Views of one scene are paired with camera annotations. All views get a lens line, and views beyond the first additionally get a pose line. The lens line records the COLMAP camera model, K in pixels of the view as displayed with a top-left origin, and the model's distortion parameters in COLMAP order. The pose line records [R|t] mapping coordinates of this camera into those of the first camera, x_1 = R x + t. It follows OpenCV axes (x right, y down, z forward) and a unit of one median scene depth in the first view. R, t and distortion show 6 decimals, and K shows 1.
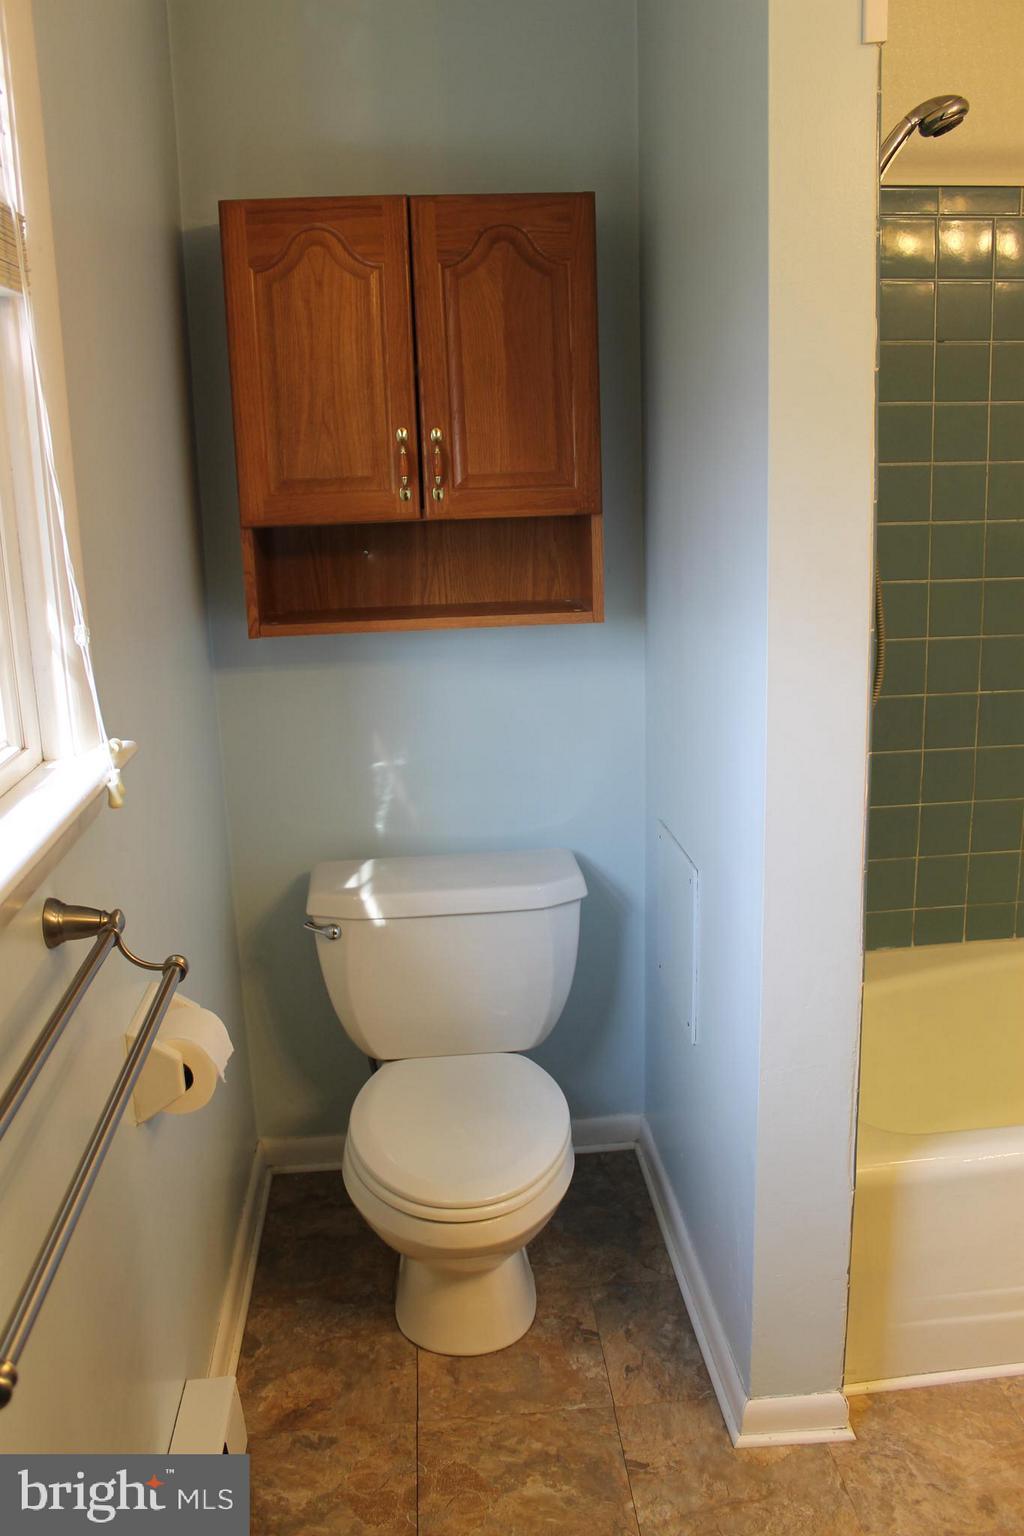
lens RADIAL K [[1300.1, 0, 512.3], [0, 1300.1, 753.5], [0, 0, 1]] dist [-0.157115, 0.131527]
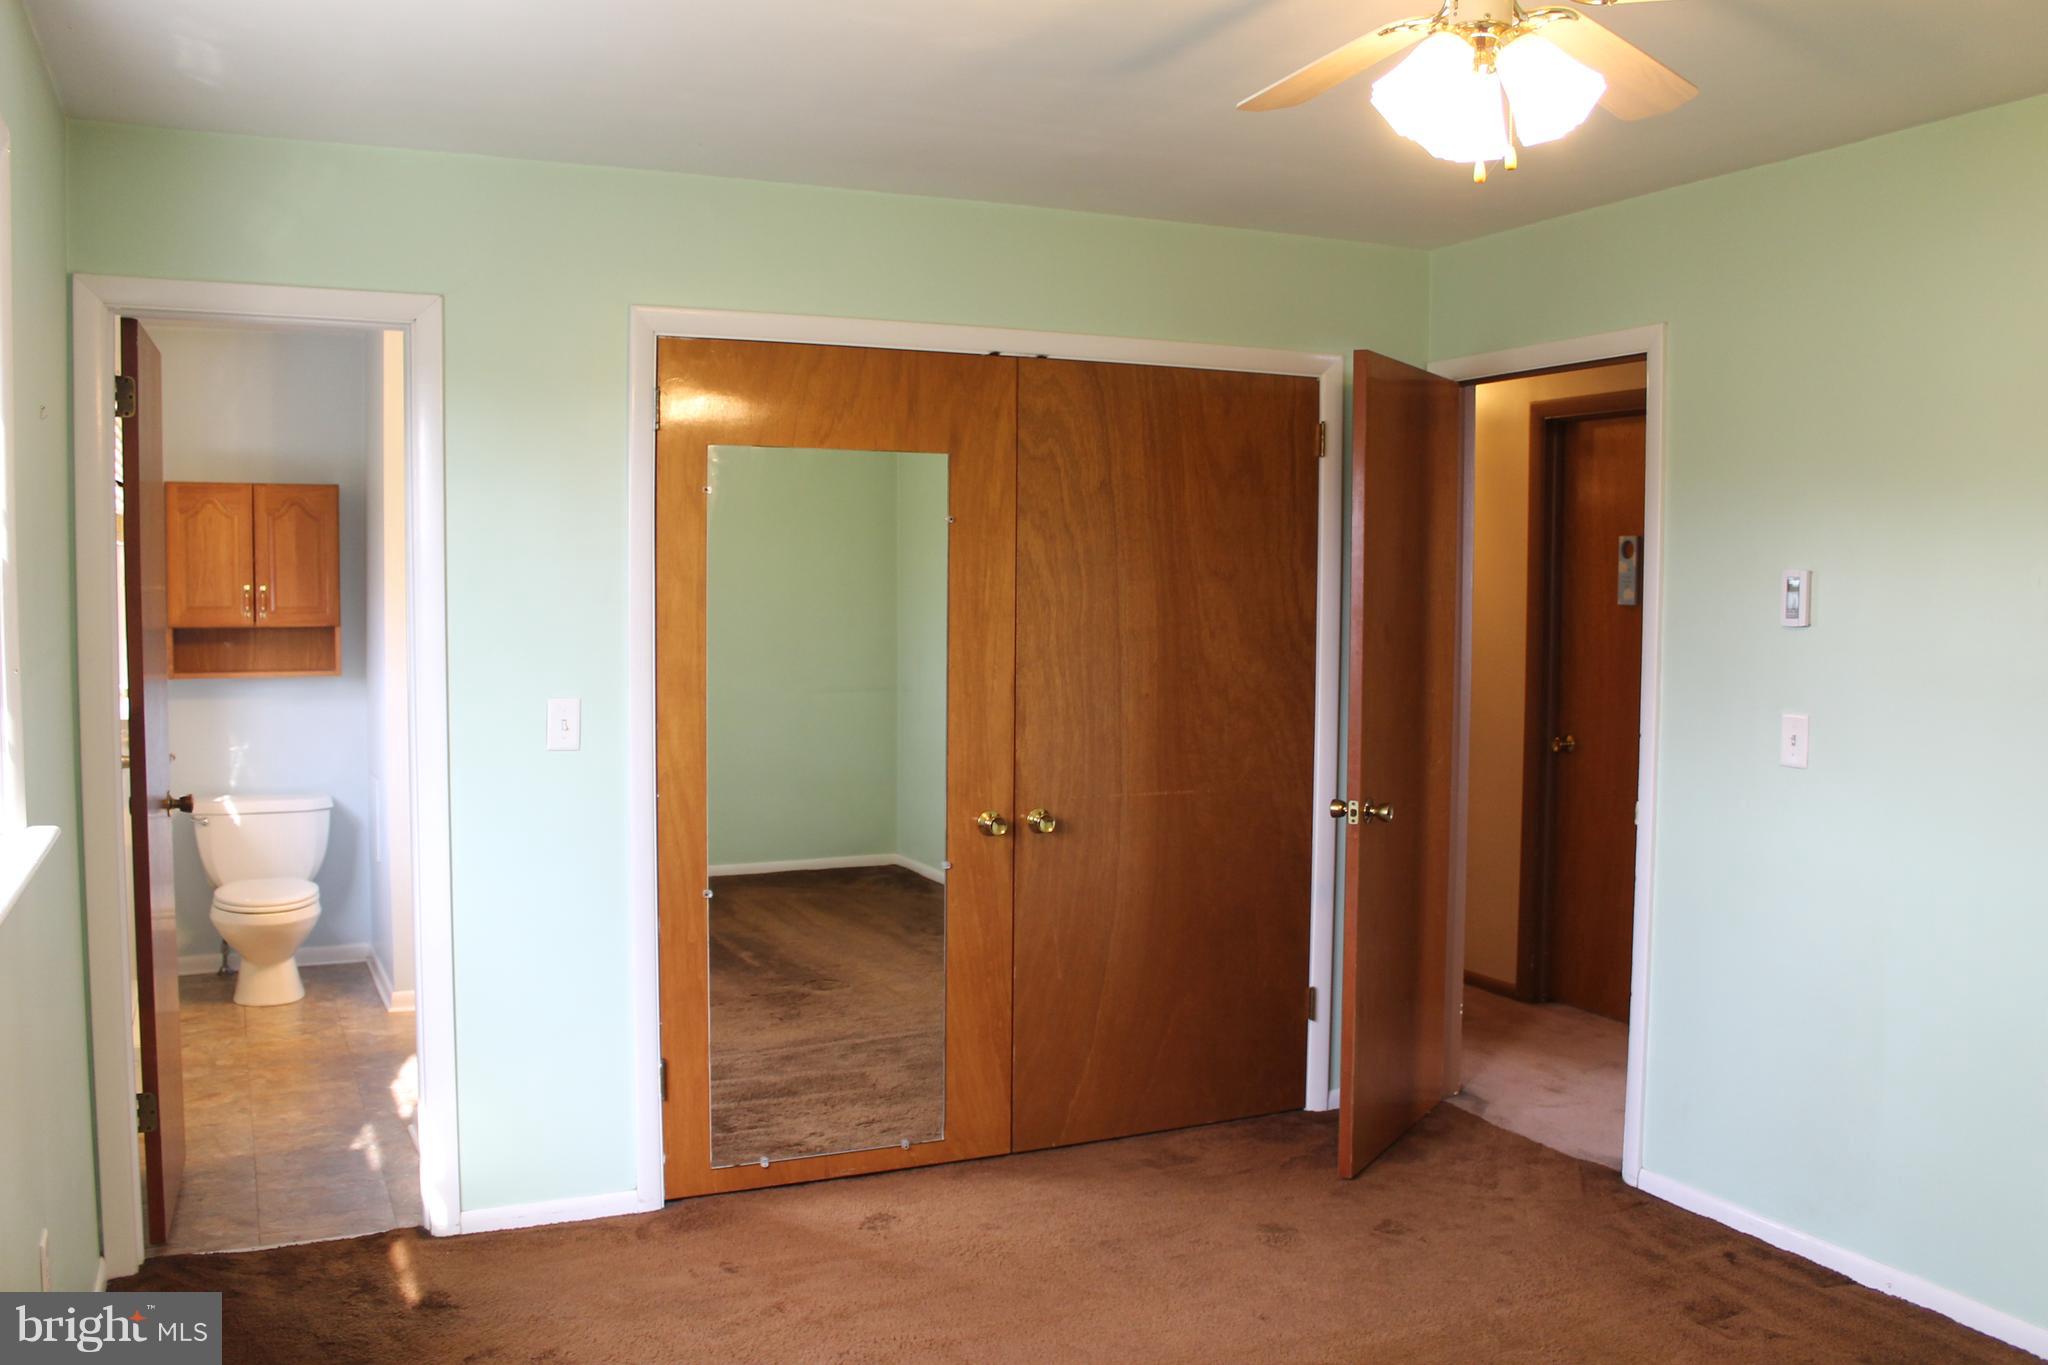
lens RADIAL K [[1733.5, 0, 987.3], [0, 1733.5, 694.4], [0, 0, 1]] dist [-0.157115, 0.131527]
pose [[0.939120, 0.013341, 0.343330, 0.116179], [0.045660, 0.985538, -0.163189, 0.466486], [-0.340542, 0.168930, 0.924929, -2.097057]]
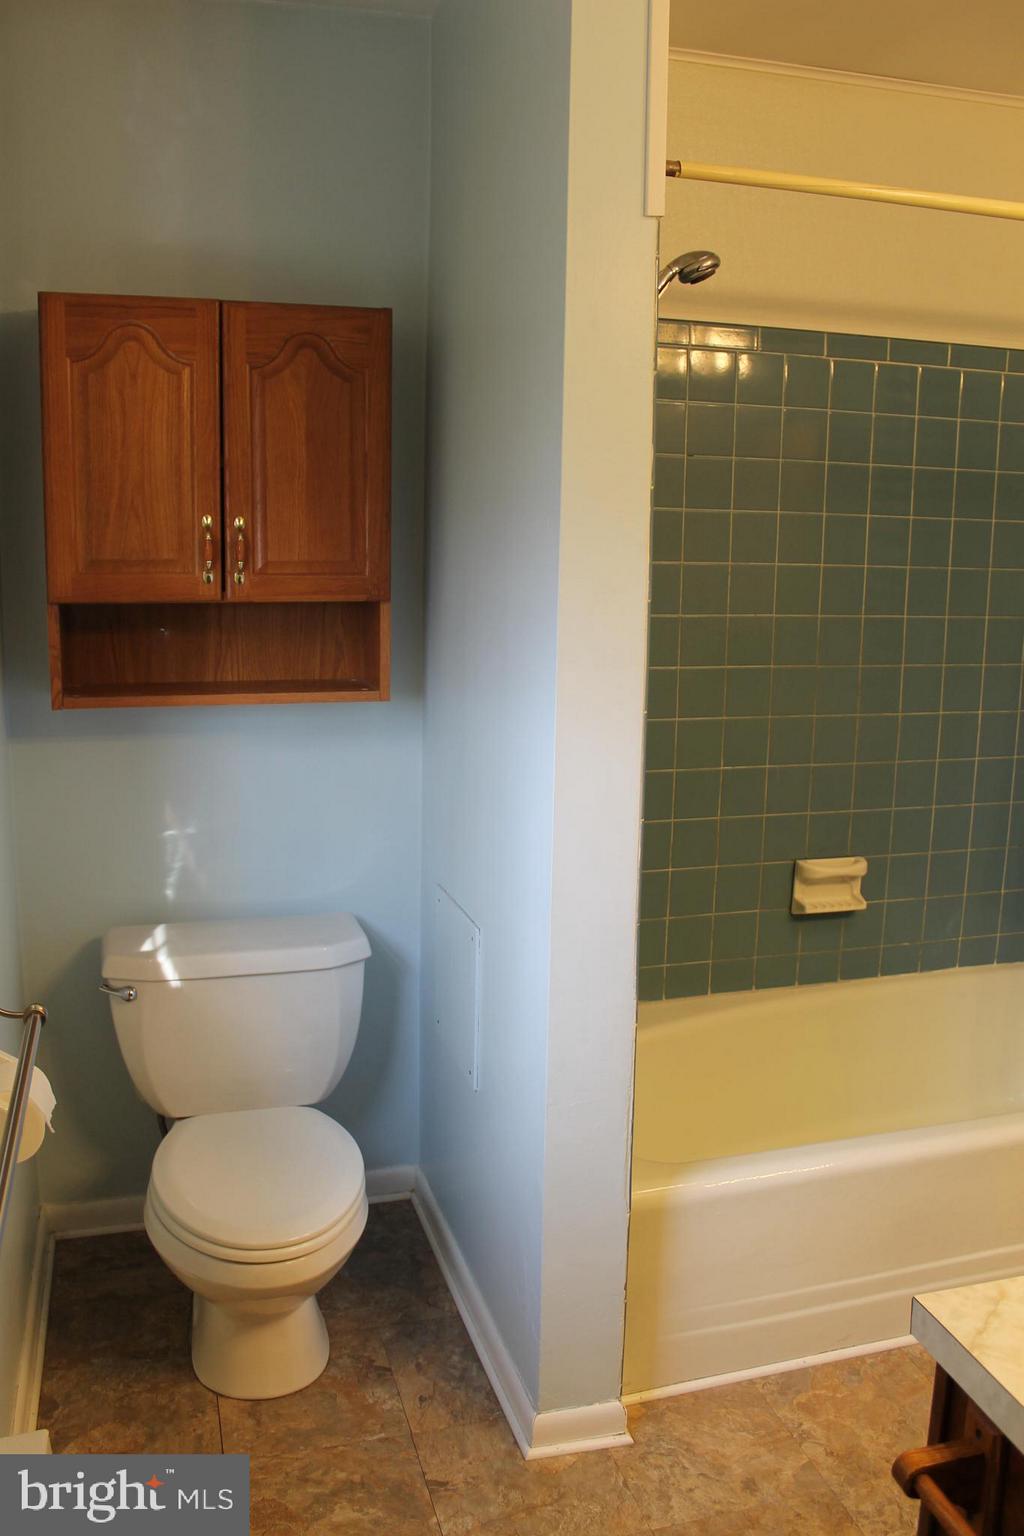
lens RADIAL K [[1300.1, 0, 512.3], [0, 1300.1, 753.5], [0, 0, 1]] dist [-0.157115, 0.131527]
pose [[0.977906, 0.012263, 0.208684, -0.058044], [0.000093, 0.998252, -0.059097, 0.006979], [-0.209044, 0.057810, 0.976196, -0.079205]]
